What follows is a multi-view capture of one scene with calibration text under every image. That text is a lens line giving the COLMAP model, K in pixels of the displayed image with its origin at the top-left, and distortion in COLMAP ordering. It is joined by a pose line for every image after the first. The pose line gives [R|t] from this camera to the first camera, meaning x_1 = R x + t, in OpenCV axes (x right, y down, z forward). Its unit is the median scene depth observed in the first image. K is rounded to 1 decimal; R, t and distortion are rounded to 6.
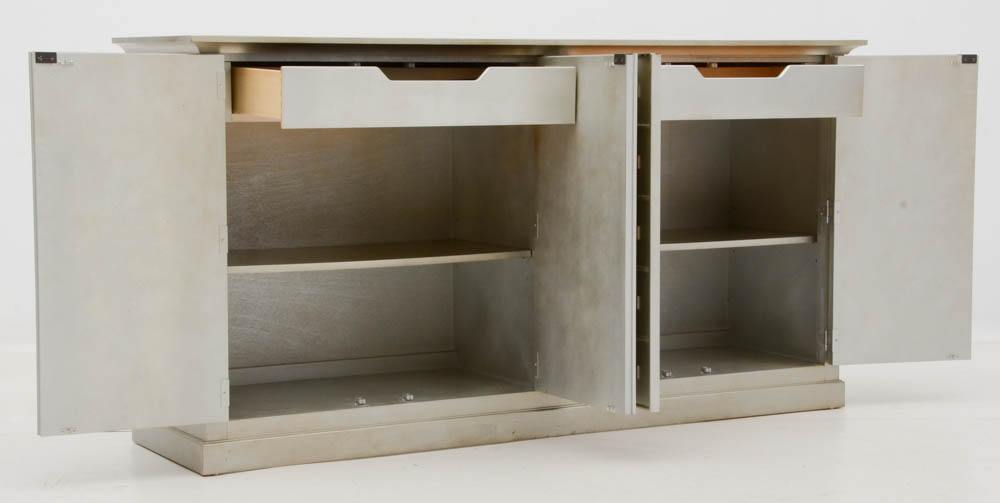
lens RADIAL K [[2009.5, 0, 499.3], [0, 2009.5, 251.5], [0, 0, 1]] dist [-0.221699, 0.000000]
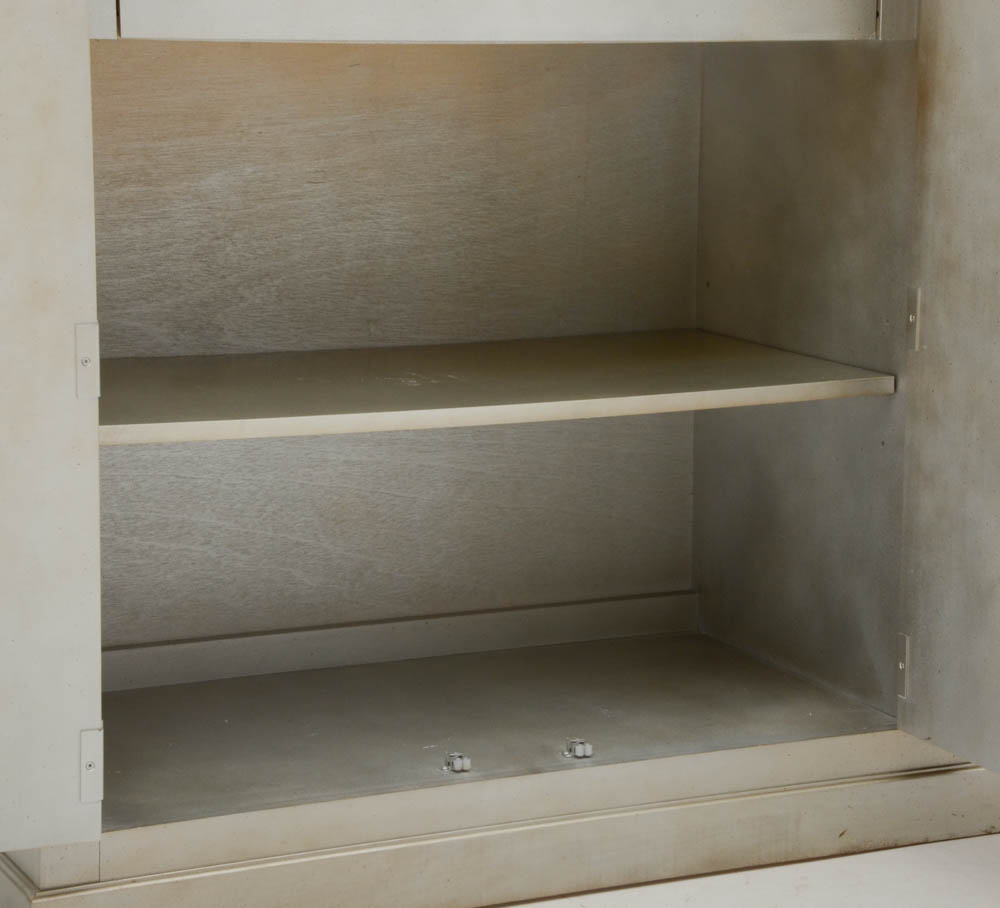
lens RADIAL K [[2772.0, 0, 565.5], [0, 2772.0, 457.0], [0, 0, 1]] dist [0.192389, 0.000000]
pose [[0.998132, 0.022530, -0.056796, -0.017725], [-0.017616, 0.996175, 0.085586, -0.030629], [0.058507, -0.084425, 0.994711, 0.442771]]
